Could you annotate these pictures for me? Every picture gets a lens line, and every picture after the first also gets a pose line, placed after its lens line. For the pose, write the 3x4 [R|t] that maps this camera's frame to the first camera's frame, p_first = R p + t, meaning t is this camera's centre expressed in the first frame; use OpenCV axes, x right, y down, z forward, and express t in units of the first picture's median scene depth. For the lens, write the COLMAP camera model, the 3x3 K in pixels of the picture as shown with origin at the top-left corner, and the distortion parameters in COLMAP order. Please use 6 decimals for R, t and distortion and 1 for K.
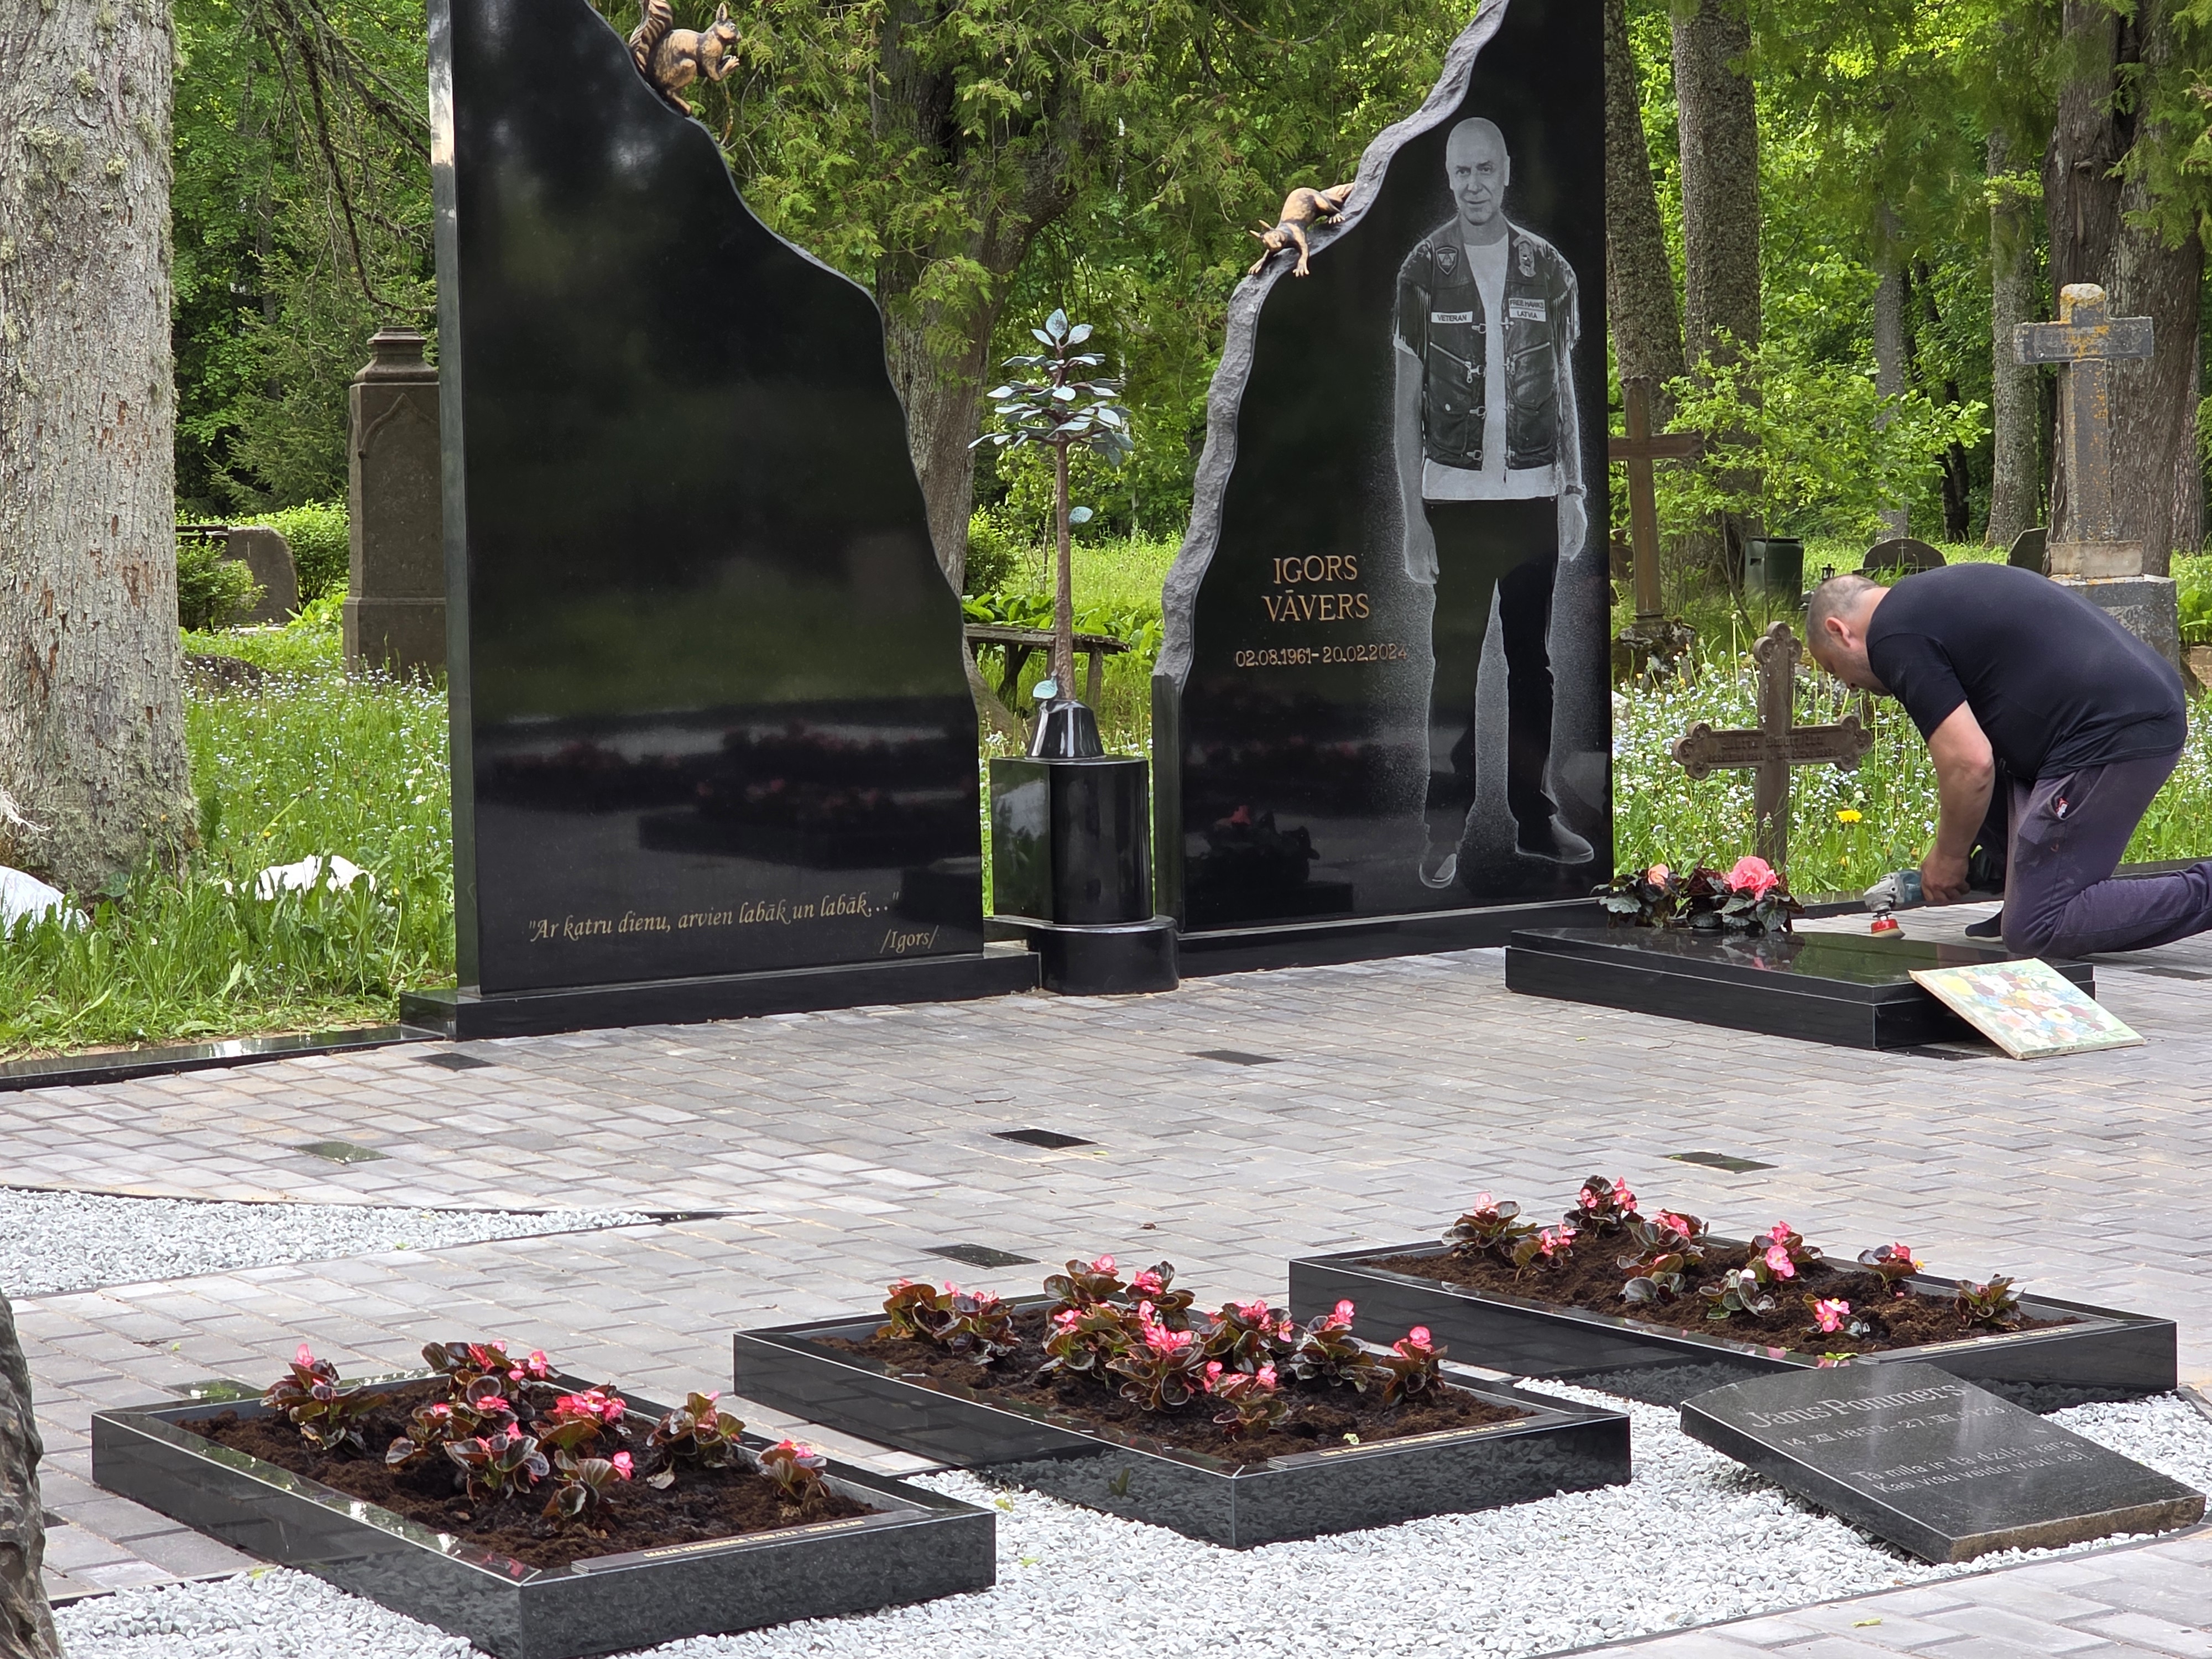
lens RADIAL K [[5266.8, 0, 1106.0], [0, 5266.8, 829.5], [0, 0, 1]] dist [-0.815466, 13.129851]
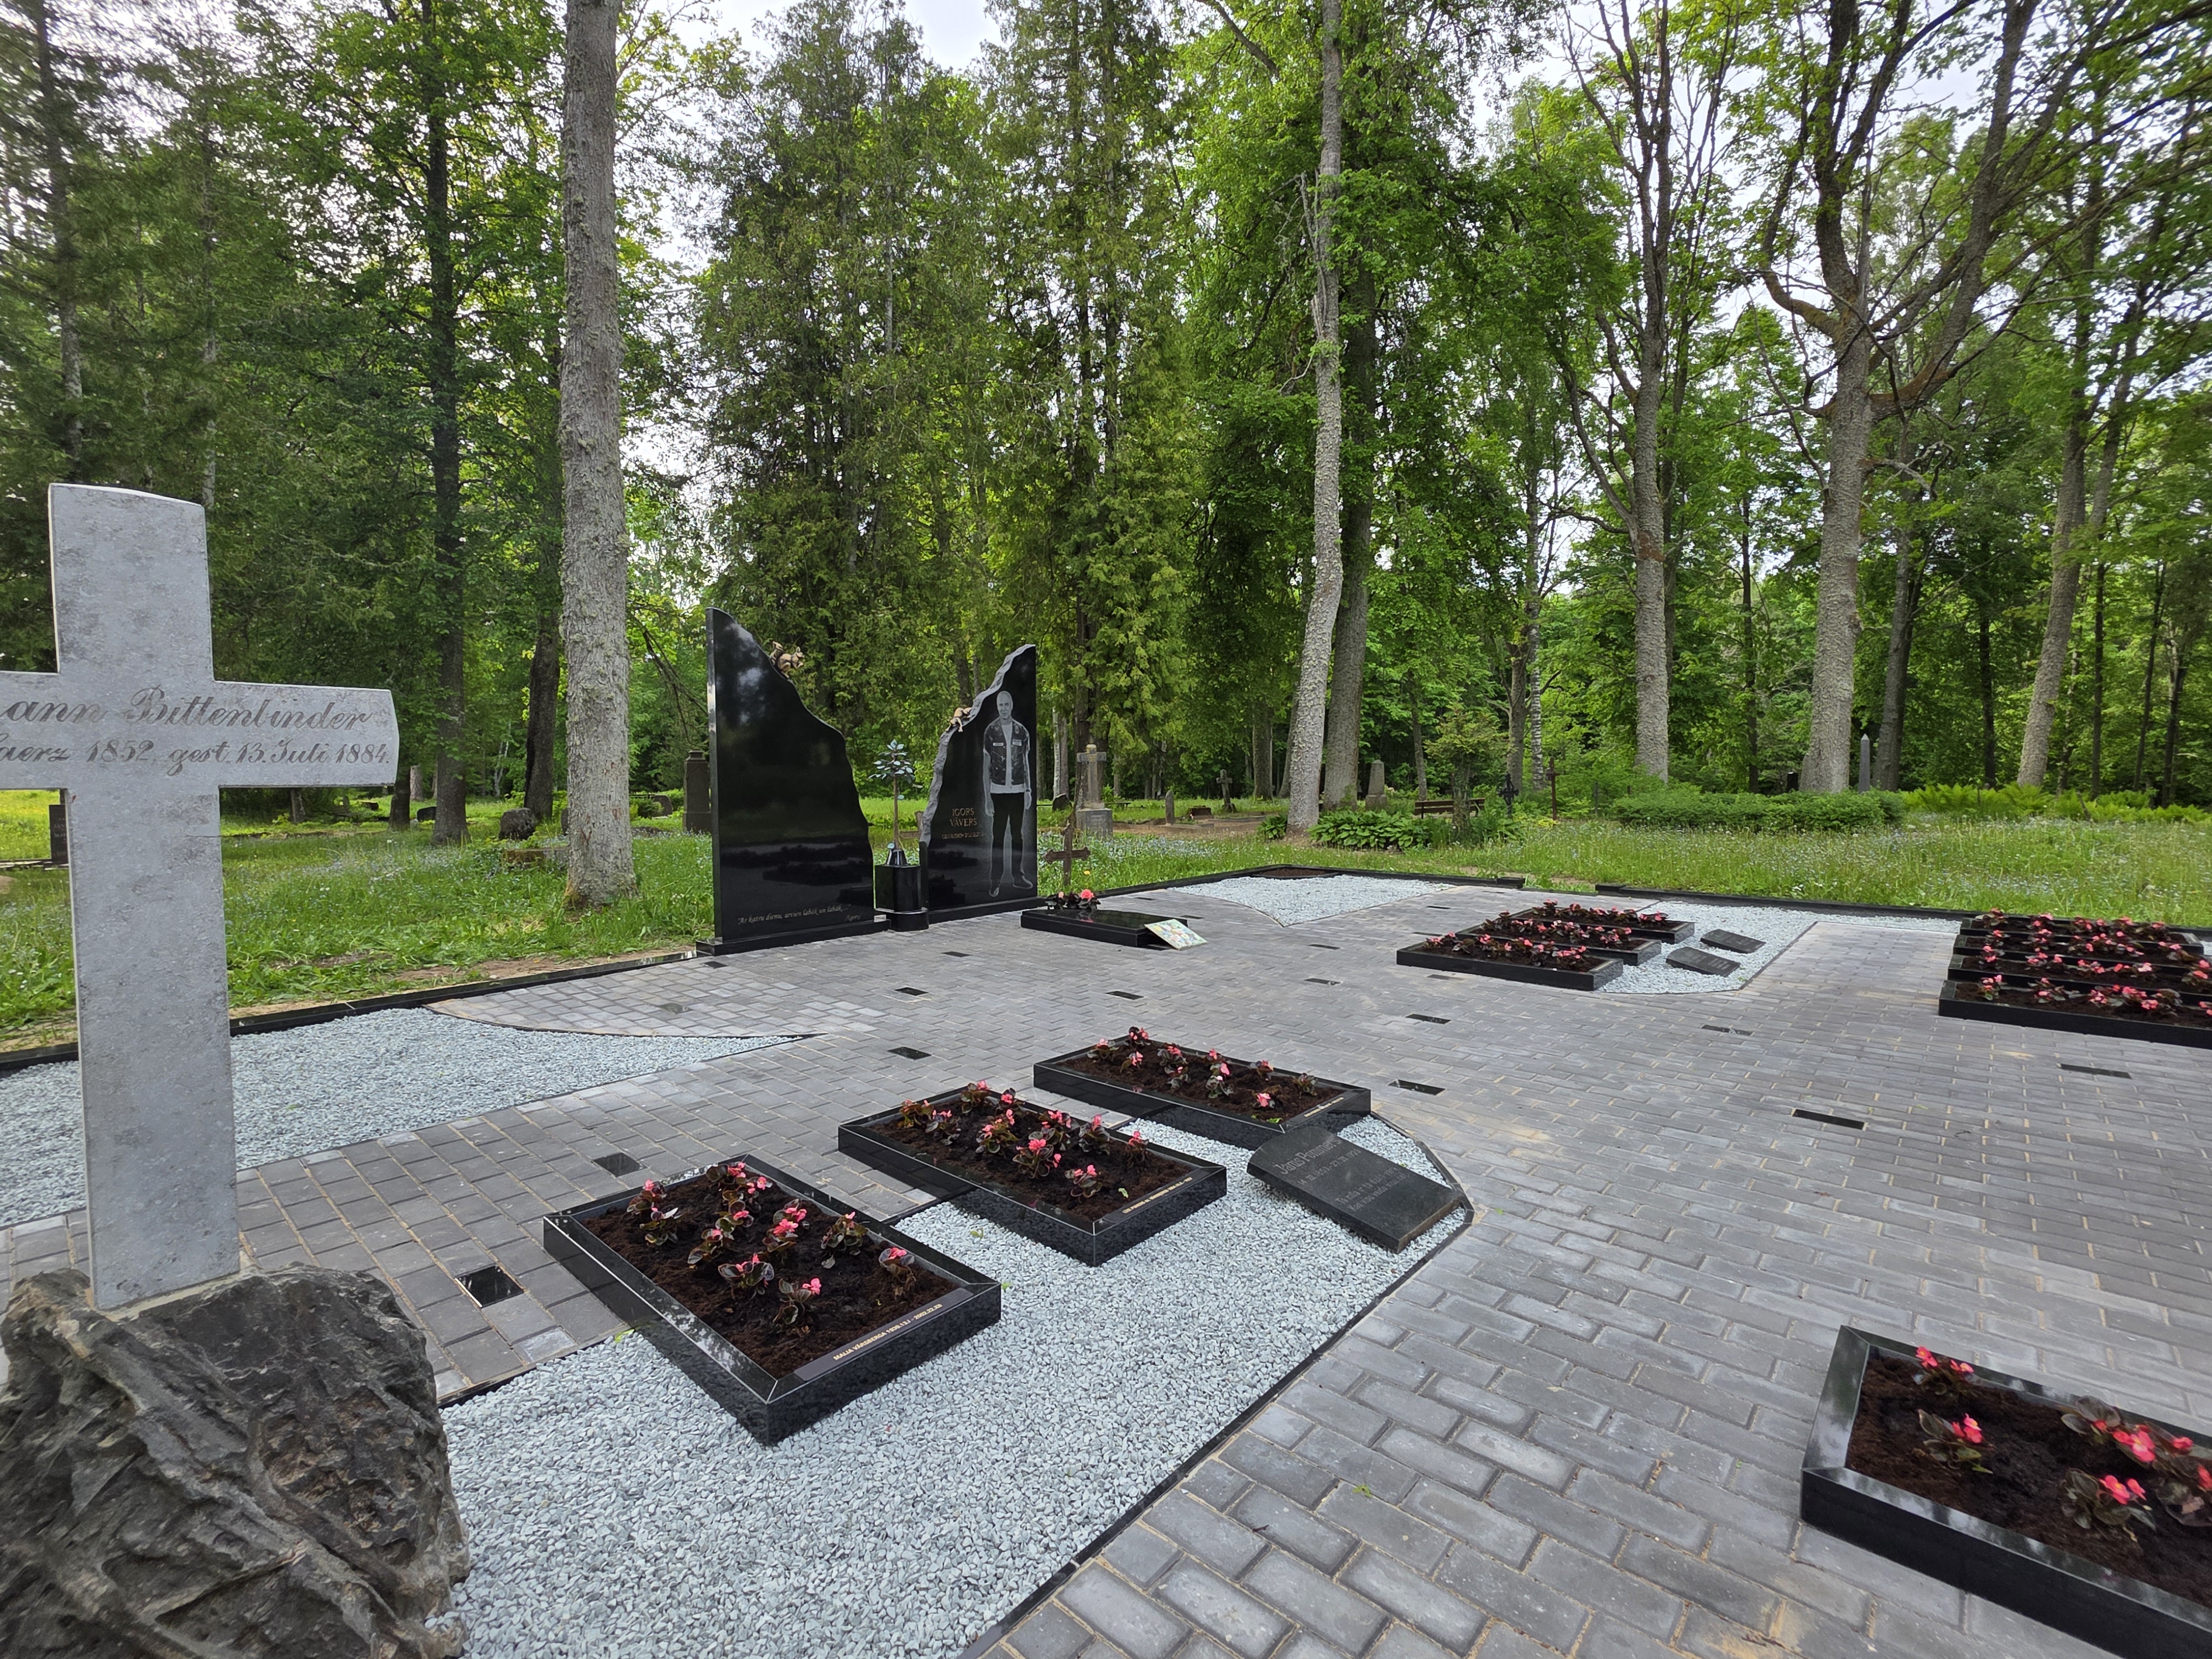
lens RADIAL K [[997.2, 0, 1105.6], [0, 997.2, 815.0], [0, 0, 1]] dist [0.001486, 0.000588]
pose [[0.967390, -0.000466, 0.253292, -0.041980], [0.009996, 0.999290, -0.036339, -0.021361], [-0.253095, 0.037686, 0.966707, 0.302870]]
